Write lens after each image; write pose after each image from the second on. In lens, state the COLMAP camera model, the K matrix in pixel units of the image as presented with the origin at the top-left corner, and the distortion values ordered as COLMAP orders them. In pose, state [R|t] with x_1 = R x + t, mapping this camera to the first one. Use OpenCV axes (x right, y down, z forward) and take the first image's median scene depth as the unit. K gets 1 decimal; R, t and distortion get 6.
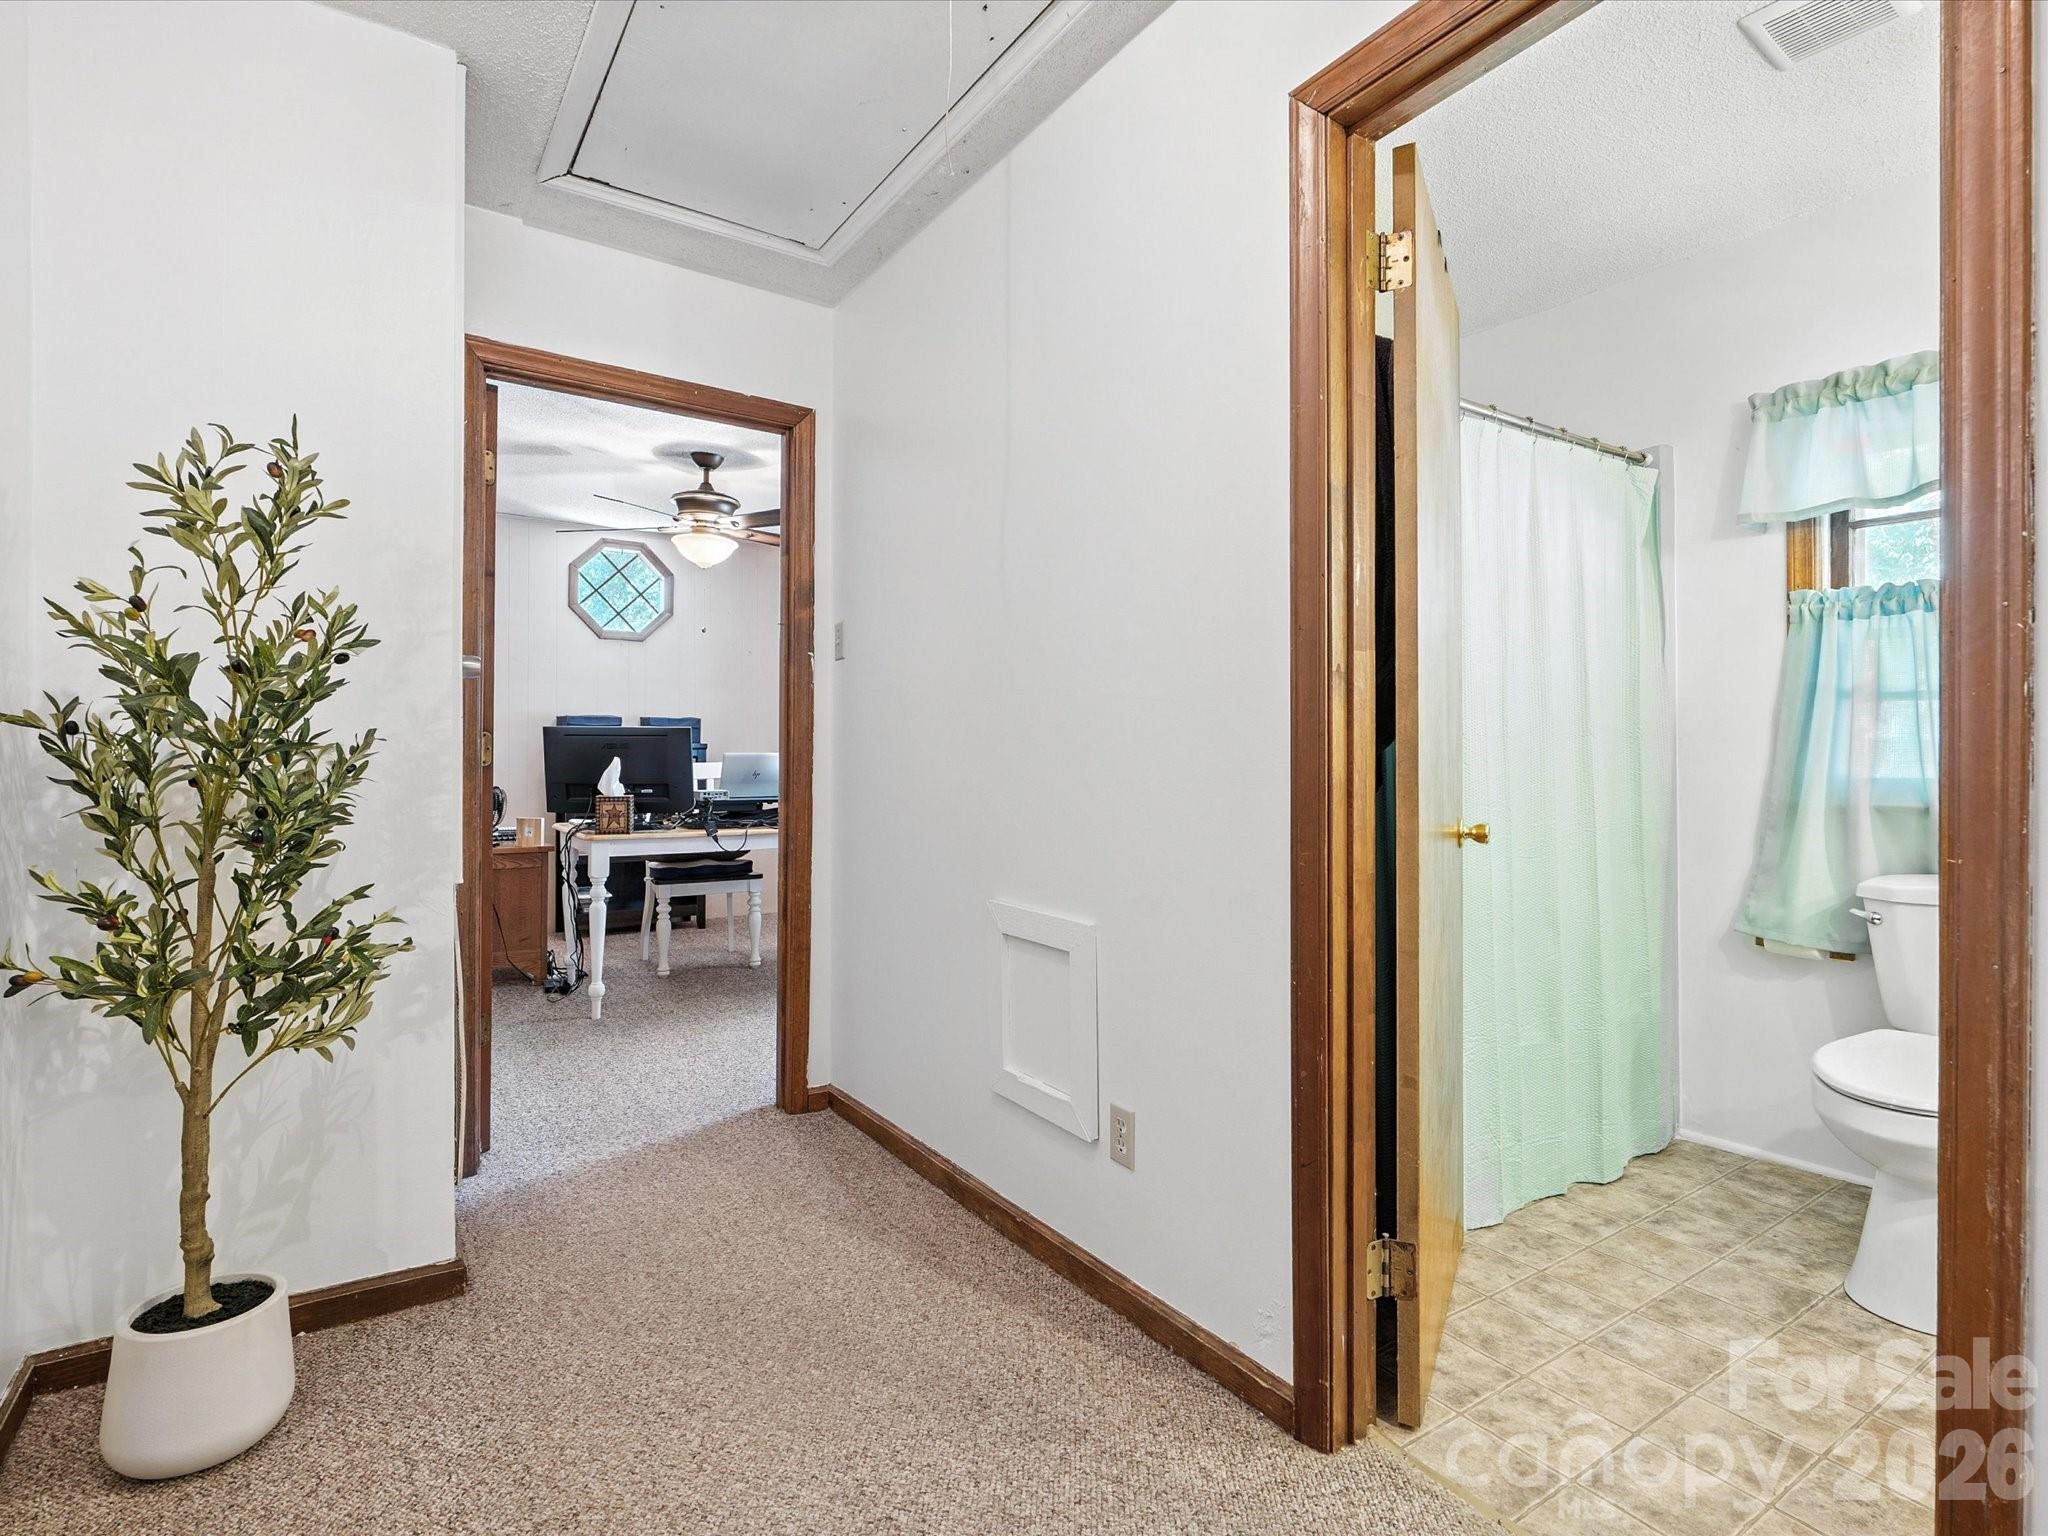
lens RADIAL K [[998.5, 0, 1033.2], [0, 998.5, 737.0], [0, 0, 1]] dist [-0.008722, -0.000639]
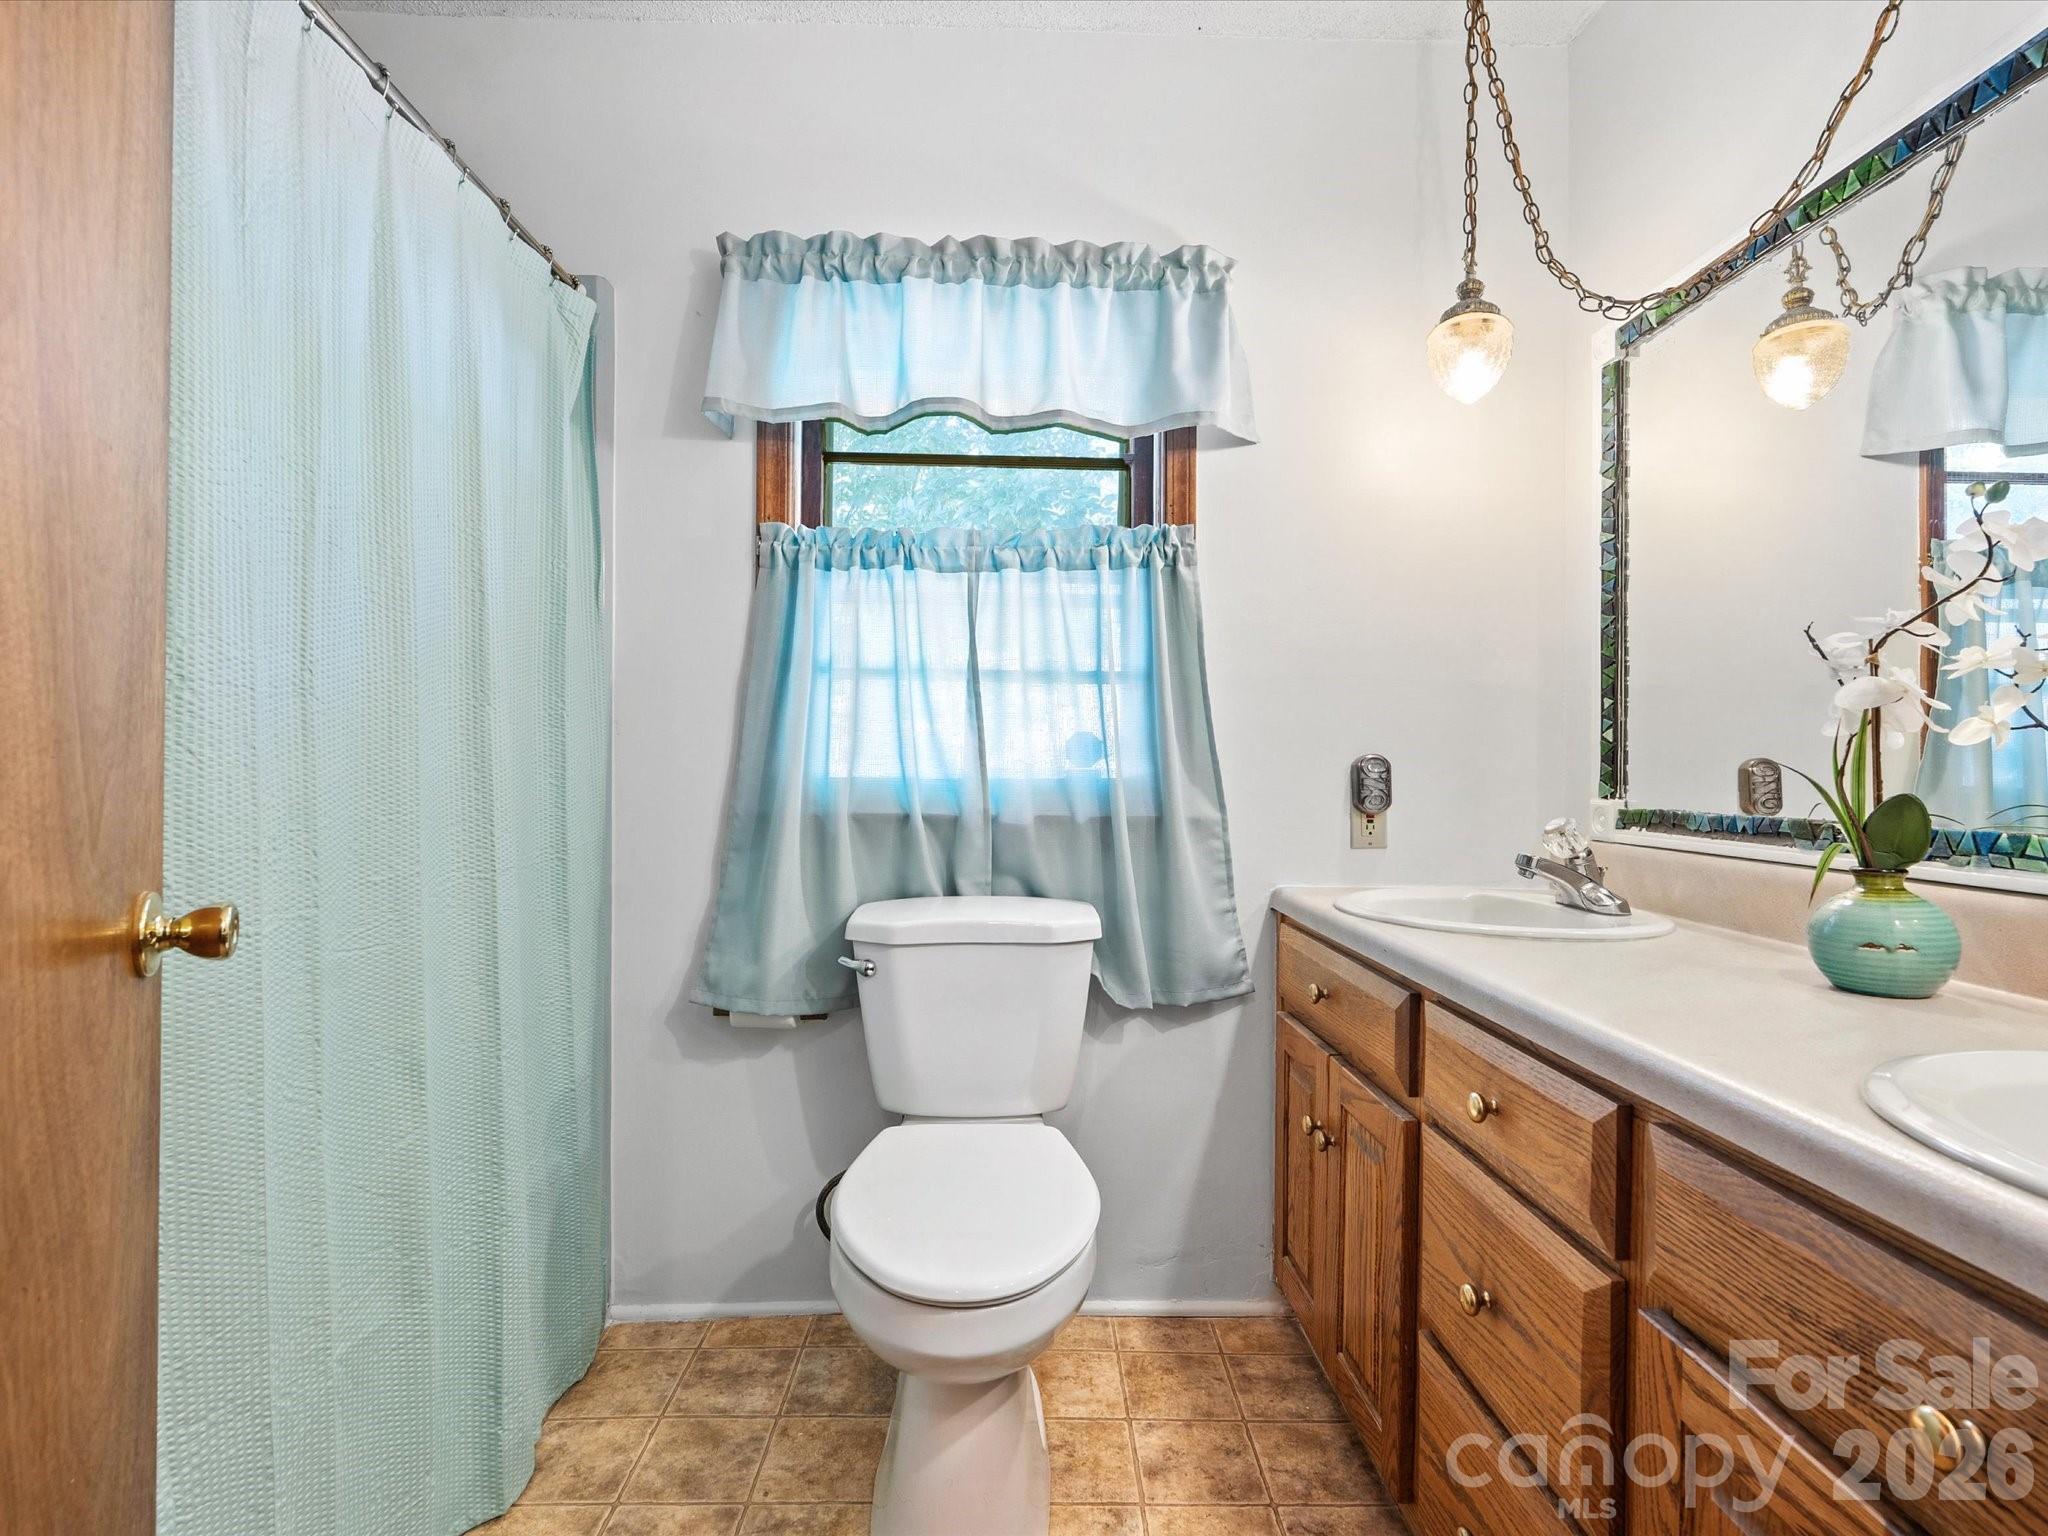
lens RADIAL K [[1042.5, 0, 1031.1], [0, 1042.5, 764.2], [0, 0, 1]] dist [-0.002743, -0.000227]
pose [[0.539109, 0.002275, 0.842233, 0.241911], [-0.020696, 0.999730, 0.010547, 0.019104], [-0.841981, -0.023117, 0.539011, 0.446162]]
